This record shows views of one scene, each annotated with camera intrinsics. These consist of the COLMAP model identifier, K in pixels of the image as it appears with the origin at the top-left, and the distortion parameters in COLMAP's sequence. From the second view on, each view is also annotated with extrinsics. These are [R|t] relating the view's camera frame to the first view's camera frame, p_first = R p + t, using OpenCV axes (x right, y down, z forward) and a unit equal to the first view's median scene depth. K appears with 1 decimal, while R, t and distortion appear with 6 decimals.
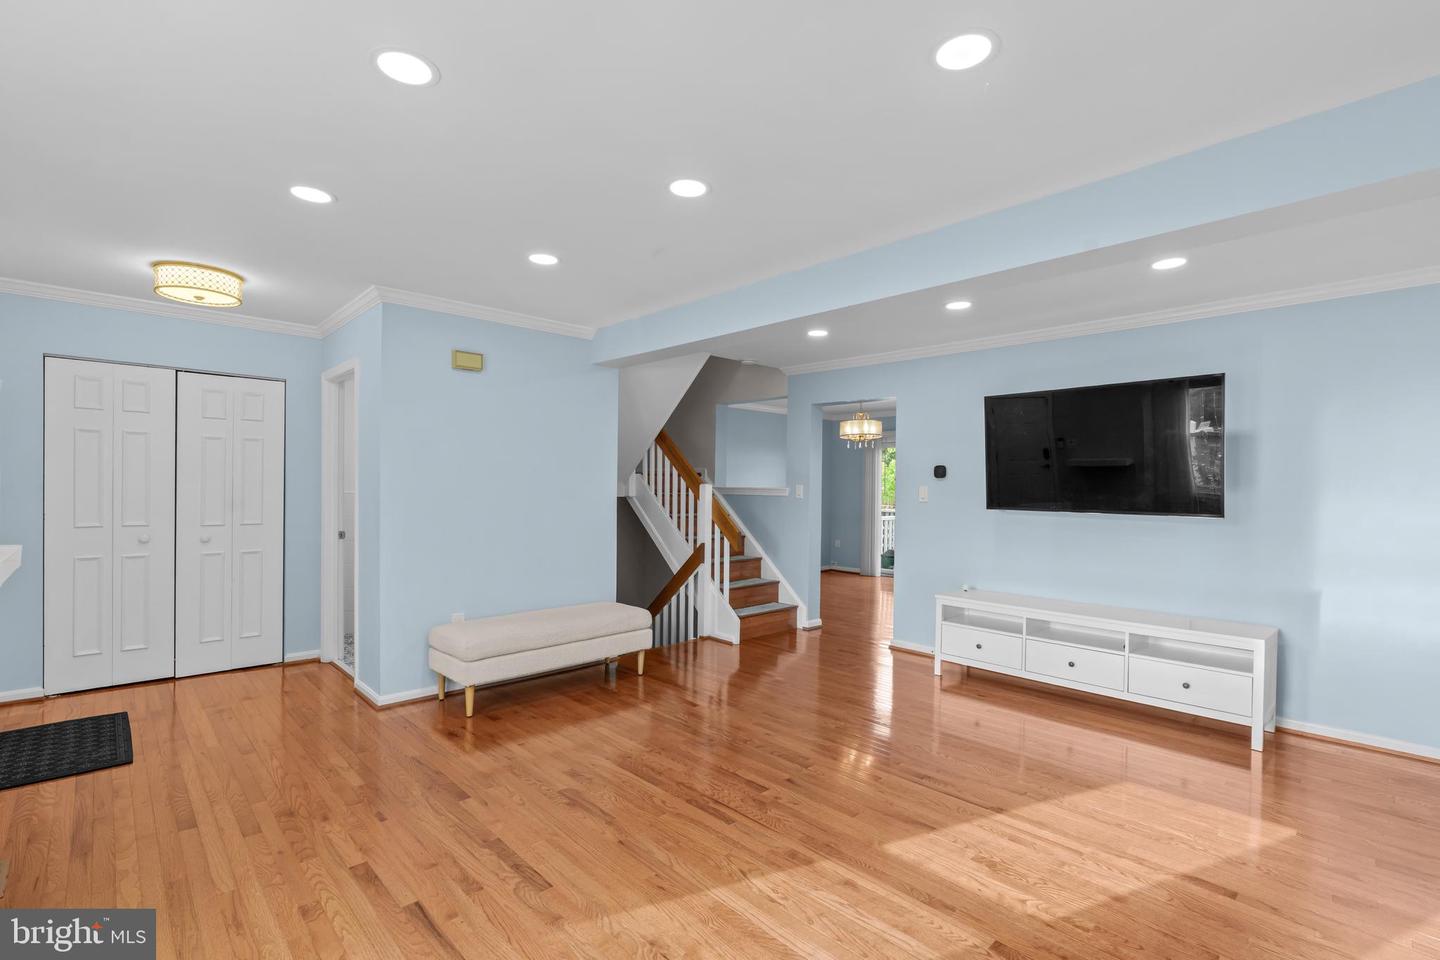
lens RADIAL K [[659.5, 0, 711.8], [0, 659.5, 489.3], [0, 0, 1]] dist [-0.011929, 0.005584]
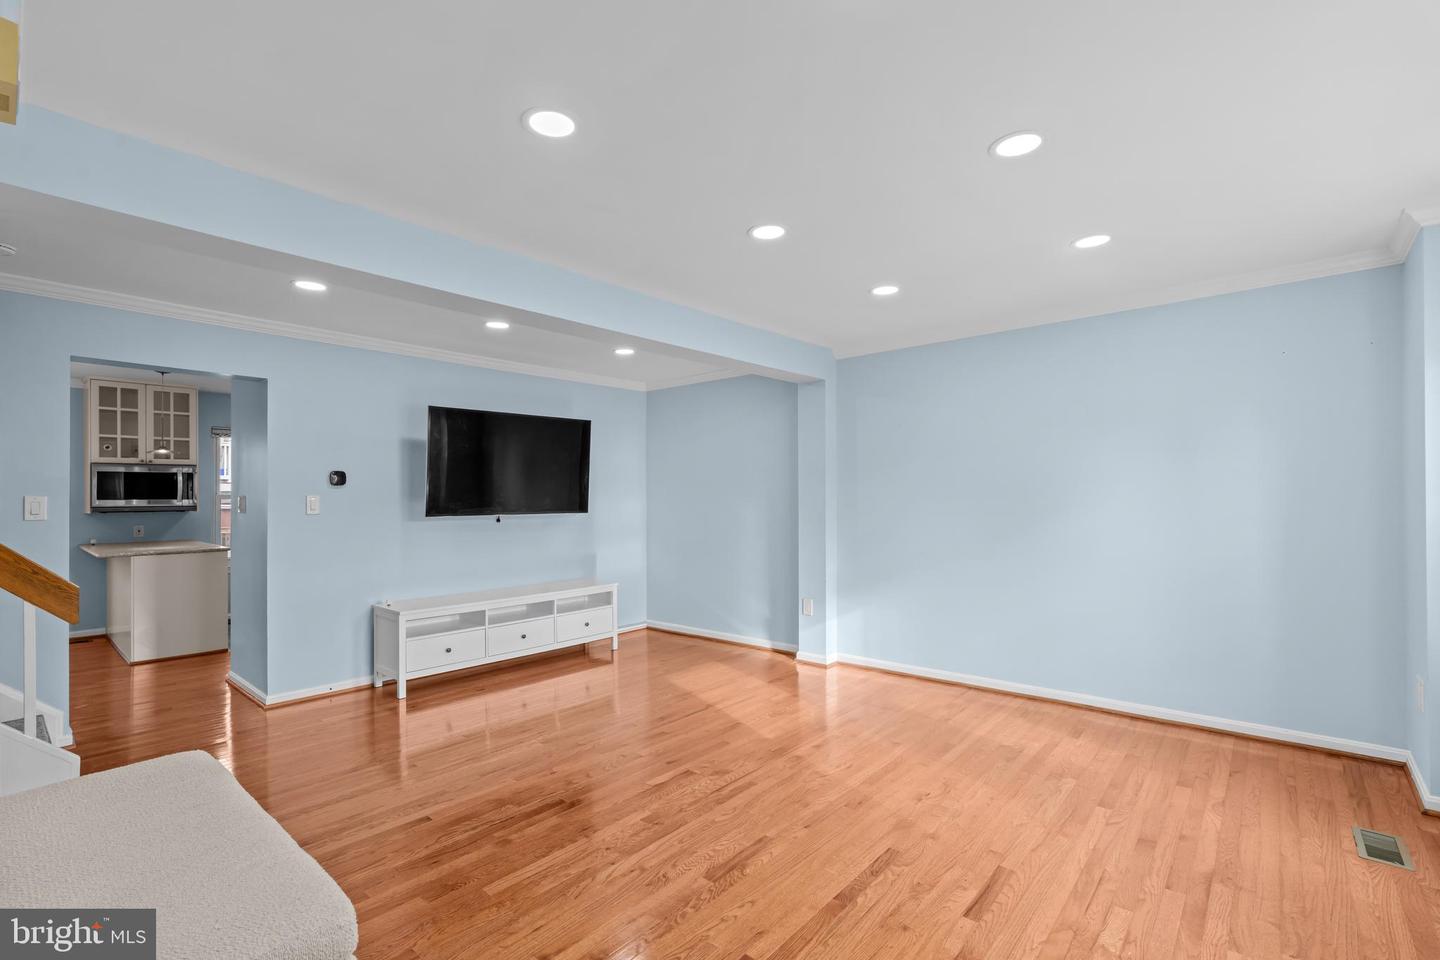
lens RADIAL K [[659.5, 0, 711.3], [0, 659.5, 481.8], [0, 0, 1]] dist [-0.011929, 0.005584]
pose [[-0.107787, 0.011983, 0.994102, -1.095237], [0.005750, 0.999918, -0.011429, -0.016438], [-0.994157, 0.004484, -0.107847, 1.157104]]
